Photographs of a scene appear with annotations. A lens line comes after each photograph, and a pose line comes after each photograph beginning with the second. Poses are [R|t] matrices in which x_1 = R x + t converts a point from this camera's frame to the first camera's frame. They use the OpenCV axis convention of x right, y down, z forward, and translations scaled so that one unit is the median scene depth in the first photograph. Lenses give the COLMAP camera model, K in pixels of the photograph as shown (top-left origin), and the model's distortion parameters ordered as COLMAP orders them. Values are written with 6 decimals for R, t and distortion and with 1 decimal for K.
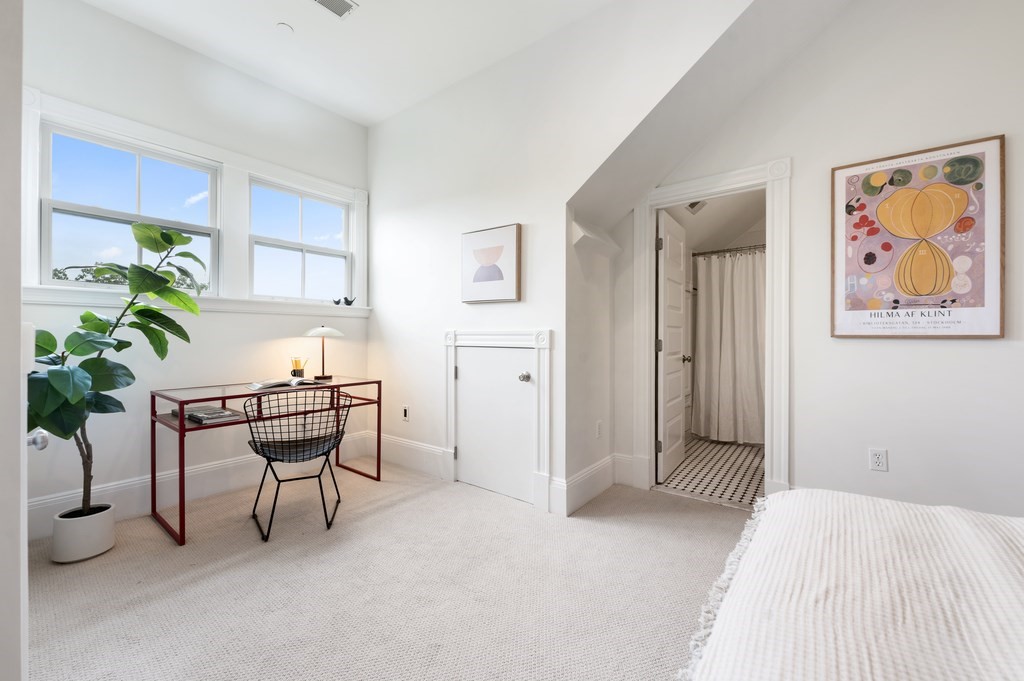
lens RADIAL K [[417.7, 0, 515.7], [0, 417.7, 332.0], [0, 0, 1]] dist [-0.001591, -0.000275]
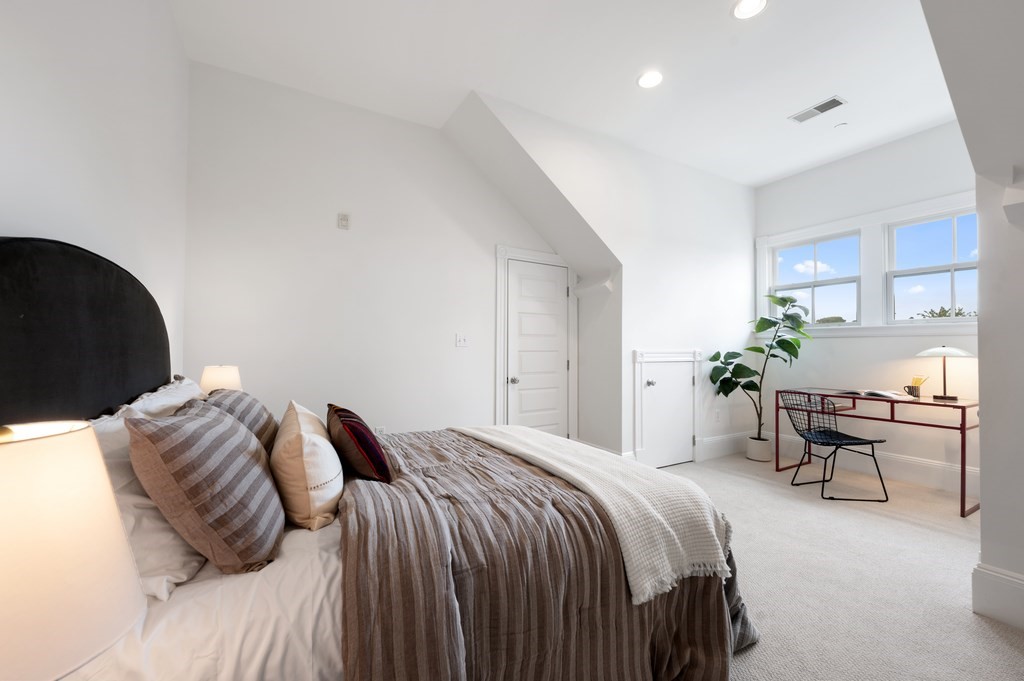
lens RADIAL K [[417.7, 0, 515.7], [0, 417.7, 332.0], [0, 0, 1]] dist [-0.001591, -0.000275]
pose [[-0.388267, -0.042048, -0.920587, 1.013263], [0.001918, 0.998919, -0.046435, -0.003397], [0.921545, -0.019795, -0.387767, 0.523464]]
